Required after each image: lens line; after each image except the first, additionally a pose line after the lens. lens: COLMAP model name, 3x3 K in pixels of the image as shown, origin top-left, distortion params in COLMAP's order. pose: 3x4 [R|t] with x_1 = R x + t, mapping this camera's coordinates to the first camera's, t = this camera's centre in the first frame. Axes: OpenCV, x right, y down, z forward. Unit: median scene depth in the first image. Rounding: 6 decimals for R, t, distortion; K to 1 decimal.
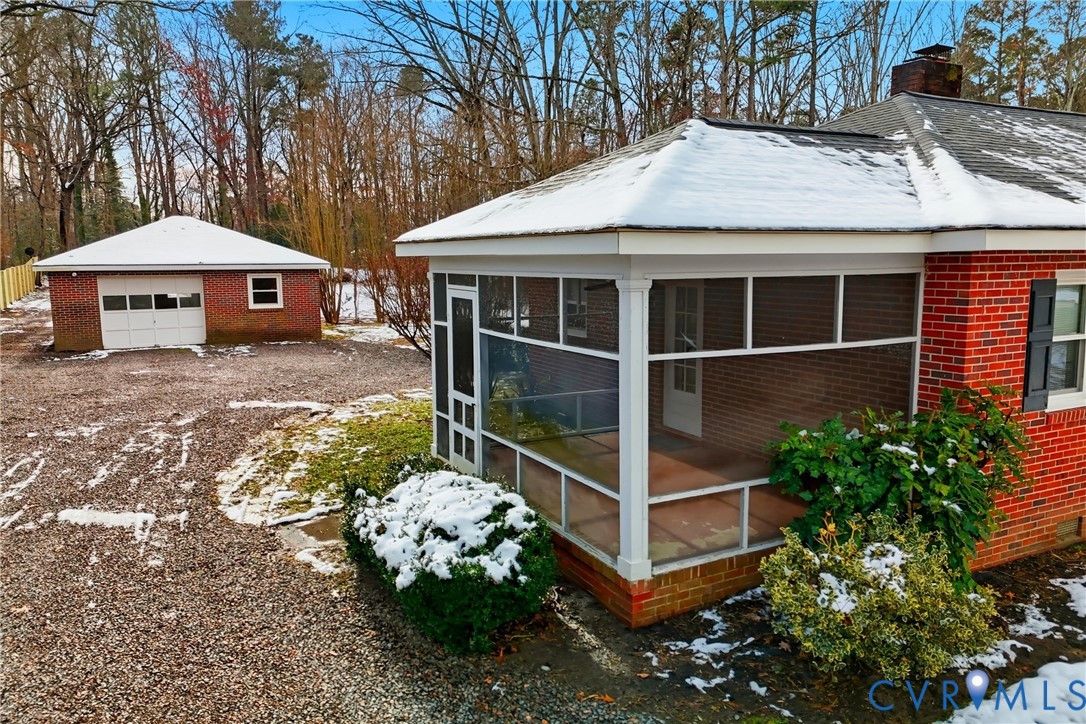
lens RADIAL K [[843.7, 0, 546.9], [0, 843.7, 358.4], [0, 0, 1]] dist [0.079488, -0.011011]
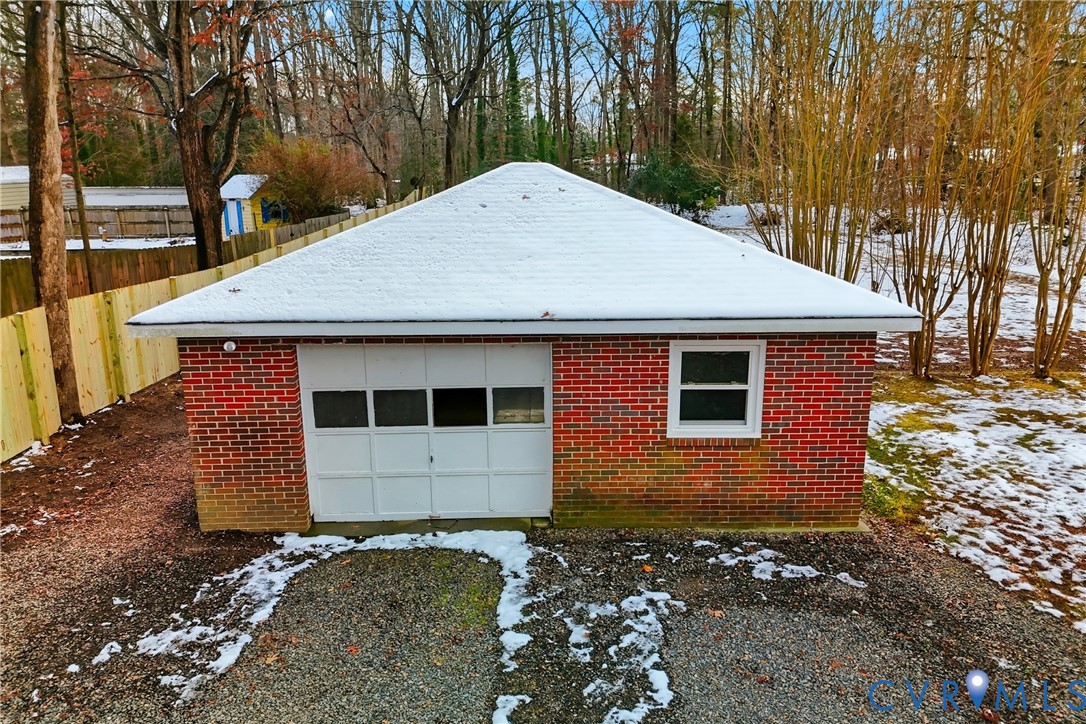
lens RADIAL K [[787.3, 0, 542.9], [0, 787.3, 360.8], [0, 0, 1]] dist [0.057714, 0.005004]
pose [[0.899476, 0.111253, -0.422571, -0.255926], [-0.058134, 0.988917, 0.136615, -0.128203], [0.433086, -0.098316, 0.895974, 0.673874]]
